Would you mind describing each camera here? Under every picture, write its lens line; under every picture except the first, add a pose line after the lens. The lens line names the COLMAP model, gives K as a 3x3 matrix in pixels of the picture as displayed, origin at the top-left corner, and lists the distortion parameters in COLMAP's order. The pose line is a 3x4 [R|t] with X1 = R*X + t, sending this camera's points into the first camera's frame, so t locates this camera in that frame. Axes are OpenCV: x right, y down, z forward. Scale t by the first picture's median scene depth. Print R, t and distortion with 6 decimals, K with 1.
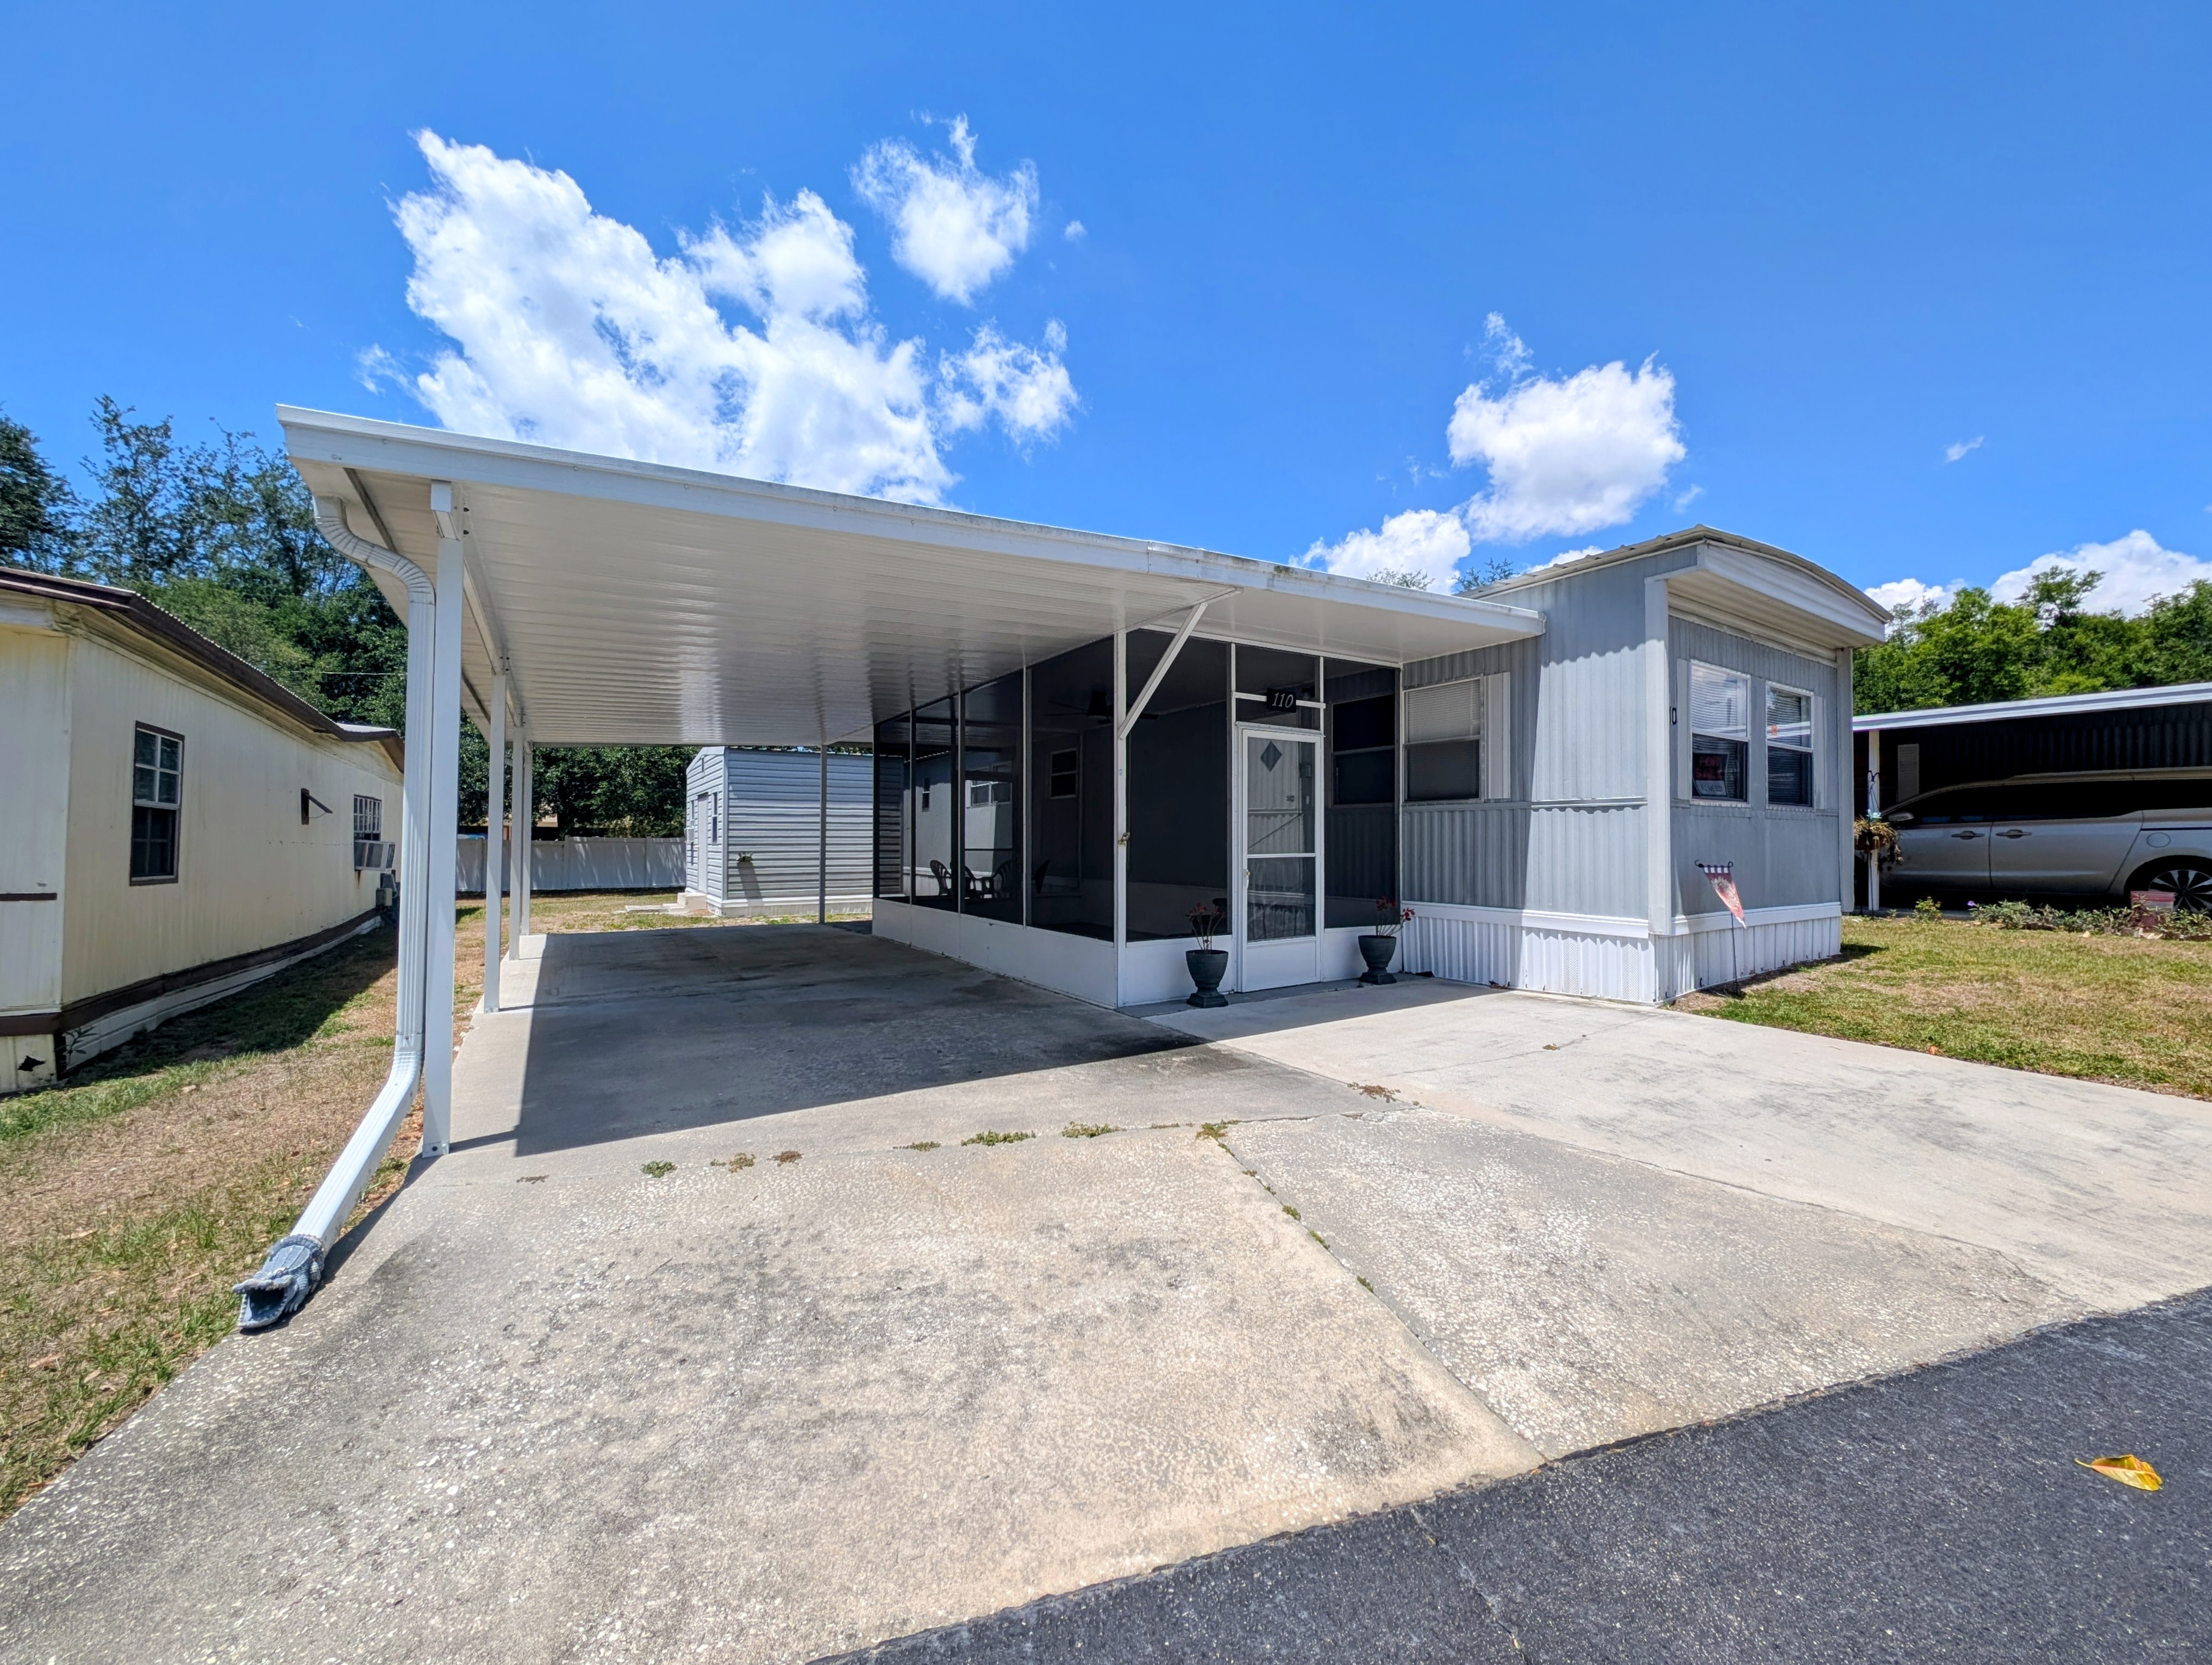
lens RADIAL K [[848.5, 0, 1107.7], [0, 848.5, 834.7], [0, 0, 1]] dist [0.019123, -0.010359]
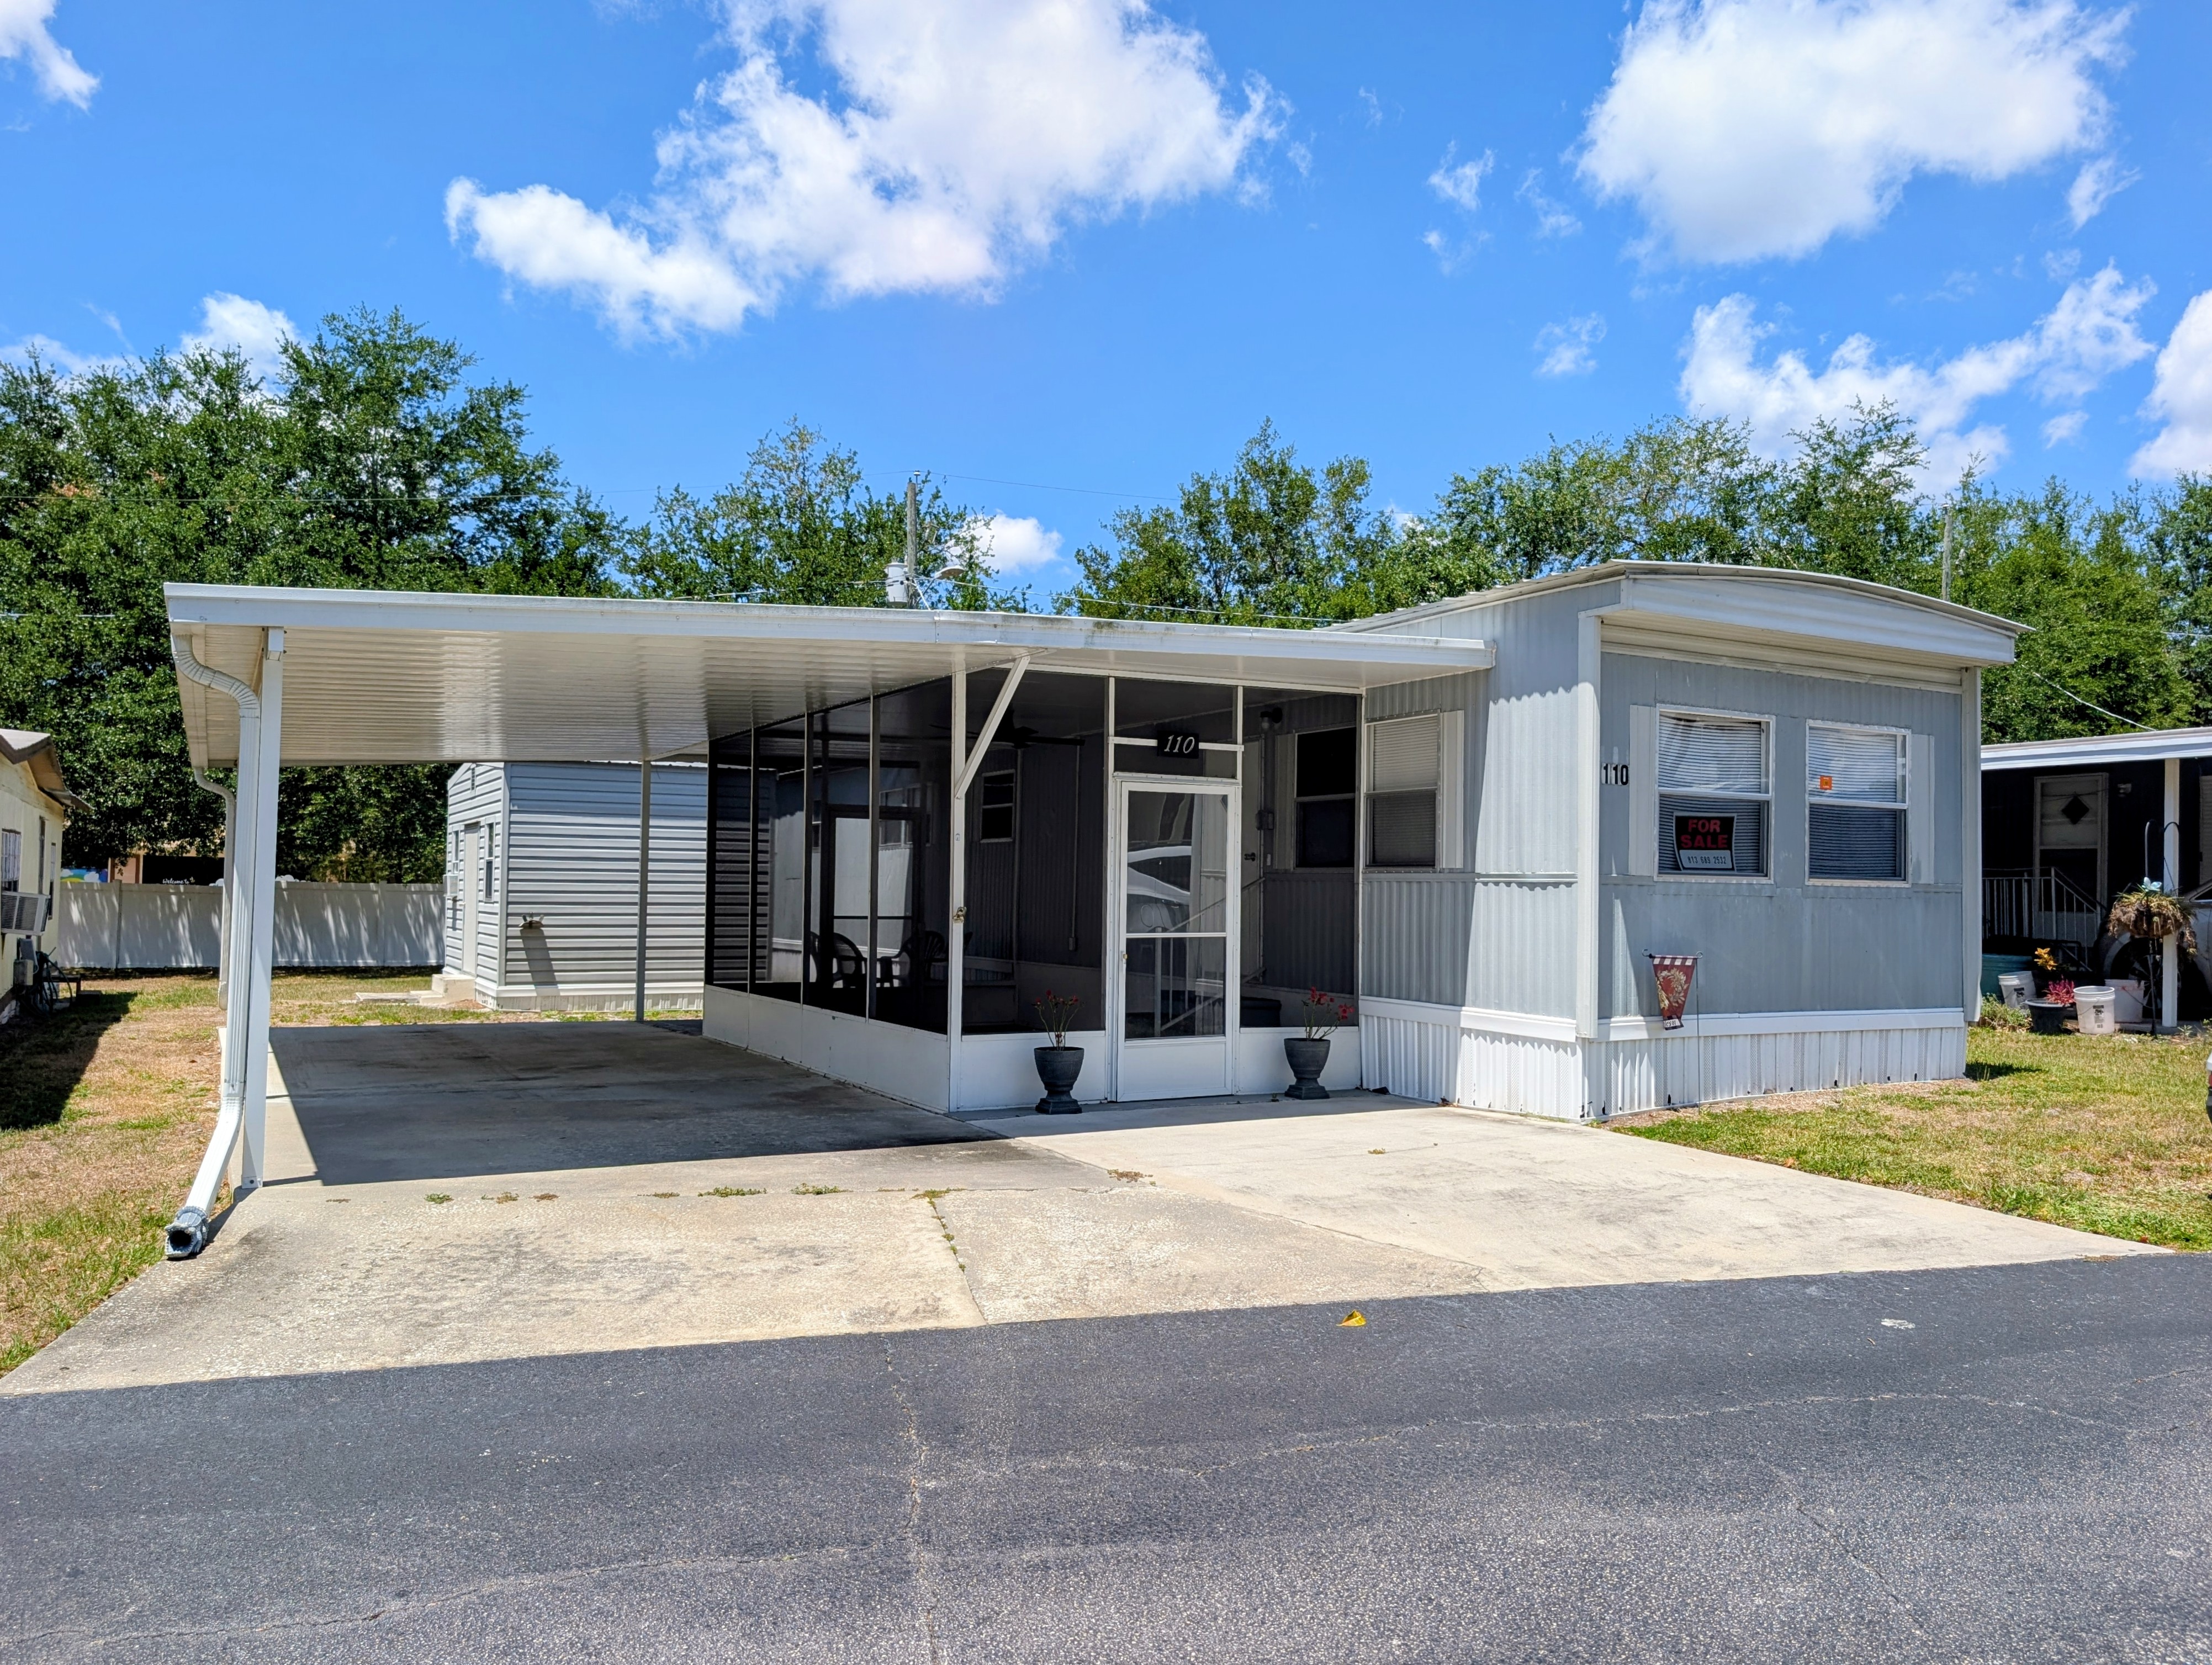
lens RADIAL K [[1559.4, 0, 1110.8], [0, 1559.4, 851.4], [0, 0, 1]] dist [0.016663, 0.002261]
pose [[0.998493, 0.010897, -0.053784, 0.231702], [-0.011936, 0.999748, -0.019032, -0.028101], [0.053563, 0.019646, 0.998371, -0.505359]]
